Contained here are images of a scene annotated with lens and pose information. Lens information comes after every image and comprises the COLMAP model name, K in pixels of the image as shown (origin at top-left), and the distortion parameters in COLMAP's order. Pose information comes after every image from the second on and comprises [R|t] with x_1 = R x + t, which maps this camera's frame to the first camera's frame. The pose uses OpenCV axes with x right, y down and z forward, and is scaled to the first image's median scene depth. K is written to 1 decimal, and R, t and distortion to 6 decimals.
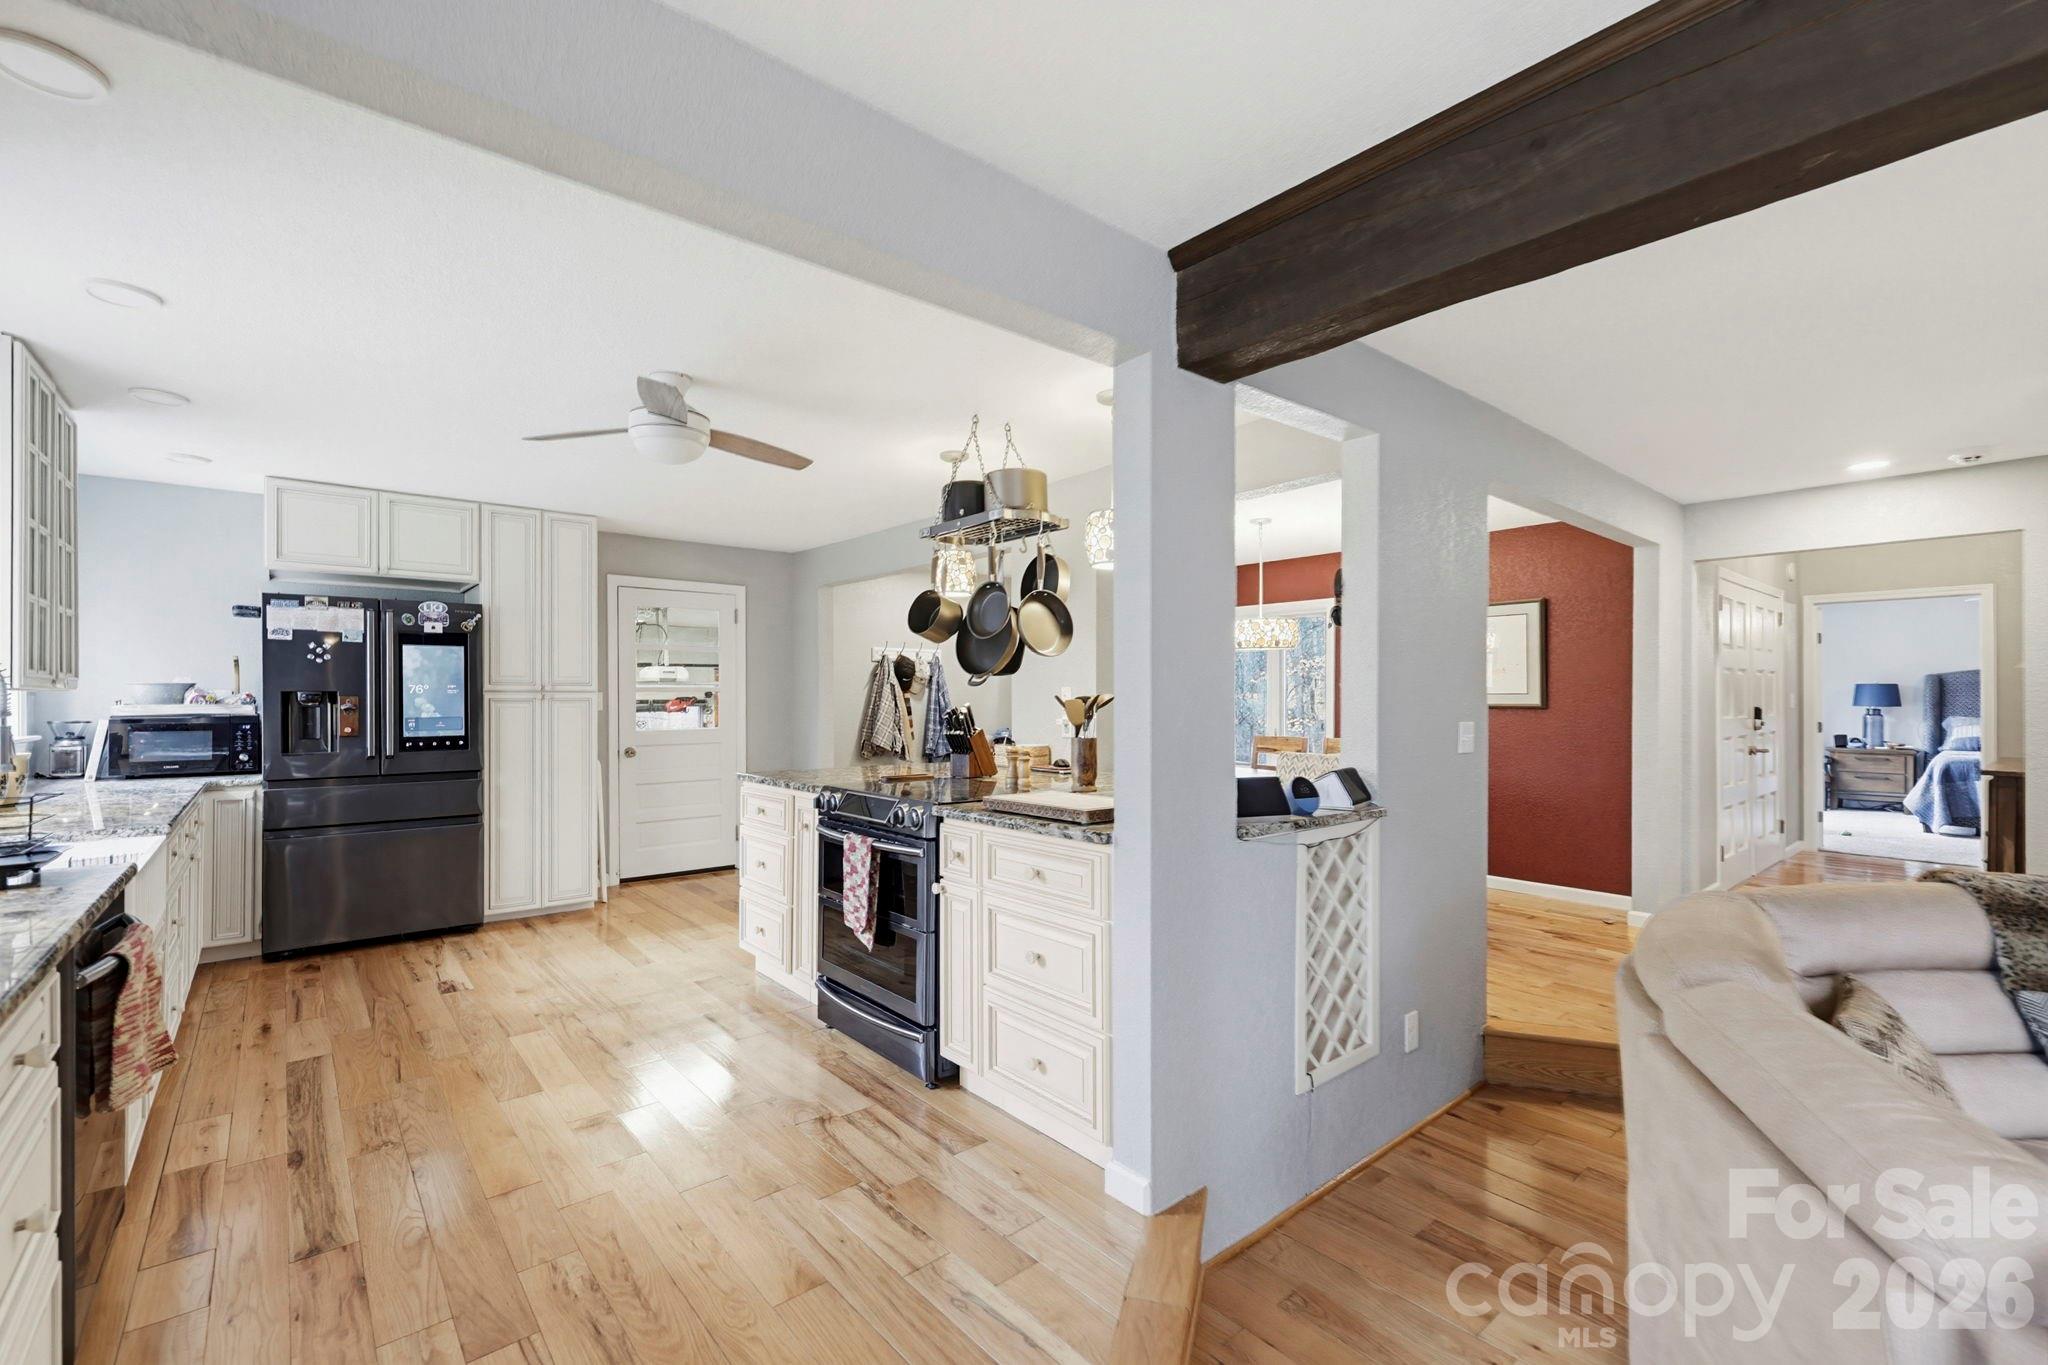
lens RADIAL K [[873.8, 0, 1014.2], [0, 873.8, 691.5], [0, 0, 1]] dist [-0.001119, -0.000669]
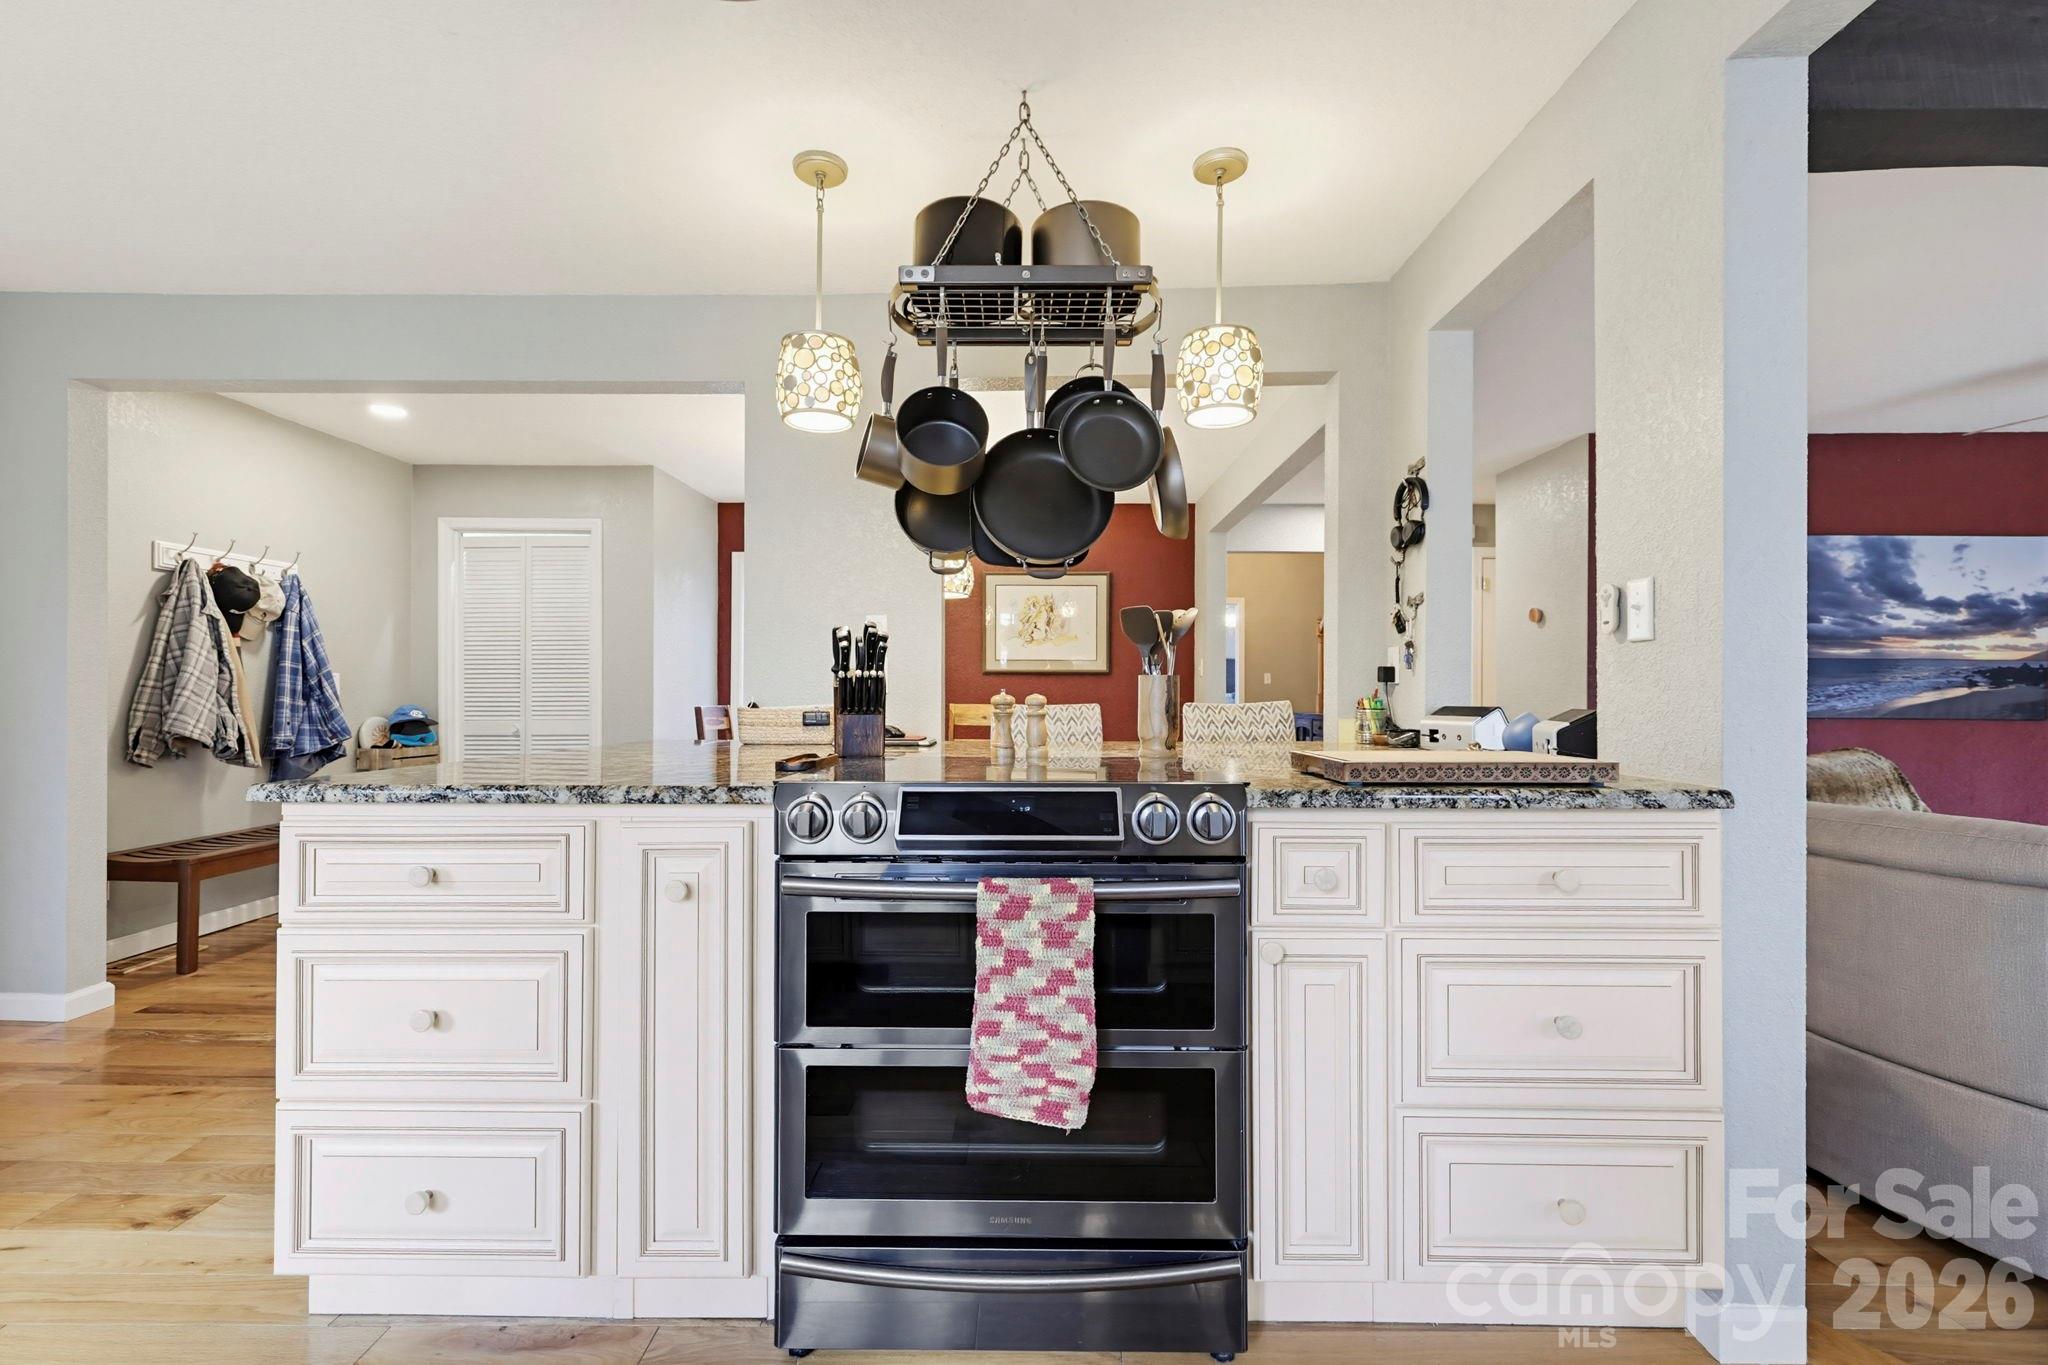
lens RADIAL K [[873.8, 0, 1018.5], [0, 873.8, 674.8], [0, 0, 1]] dist [-0.001119, -0.000669]
pose [[0.650408, 0.017591, 0.759381, -0.222061], [-0.009447, 0.999842, -0.015069, 0.029168], [-0.759526, 0.002627, 0.650471, 0.306450]]
